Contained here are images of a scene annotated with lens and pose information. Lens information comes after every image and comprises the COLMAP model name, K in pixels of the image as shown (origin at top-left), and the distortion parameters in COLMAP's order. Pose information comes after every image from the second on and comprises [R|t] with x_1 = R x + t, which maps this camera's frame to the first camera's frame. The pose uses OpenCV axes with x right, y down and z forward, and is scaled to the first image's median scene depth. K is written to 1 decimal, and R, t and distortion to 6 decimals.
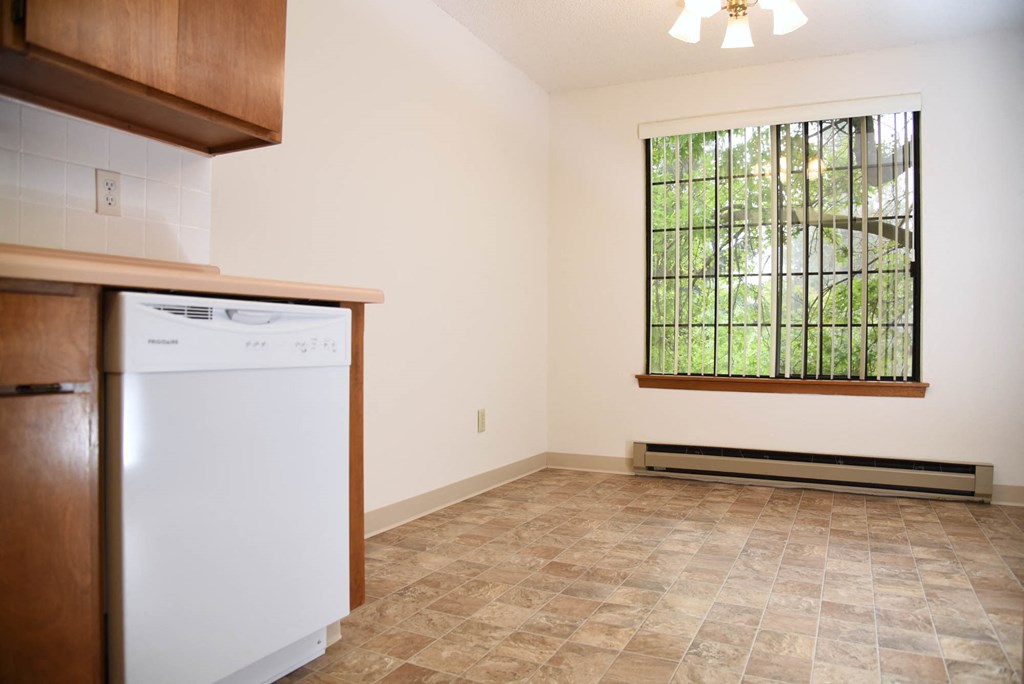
lens RADIAL K [[697.4, 0, 512.0], [0, 697.4, 342.0], [0, 0, 1]] dist [-0.118236, 0.062384]
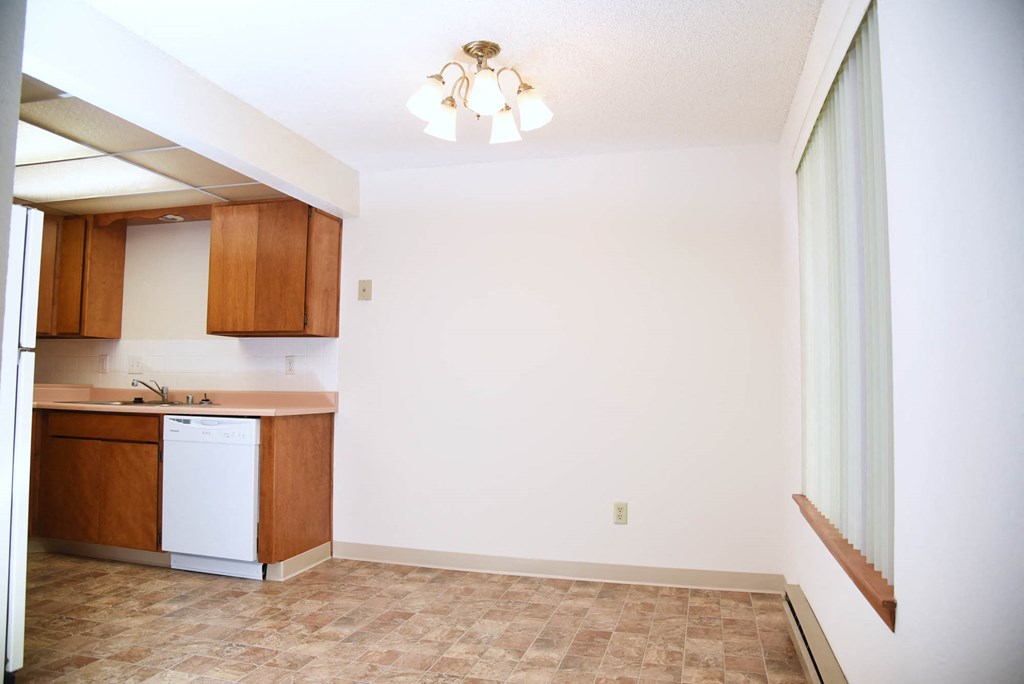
lens RADIAL K [[697.4, 0, 512.0], [0, 697.4, 342.0], [0, 0, 1]] dist [-0.118236, 0.062384]
pose [[0.180138, -0.070478, -0.981113, 1.739454], [-0.007993, 0.997292, -0.073107, -0.117011], [0.983609, 0.021011, 0.179087, 1.192288]]
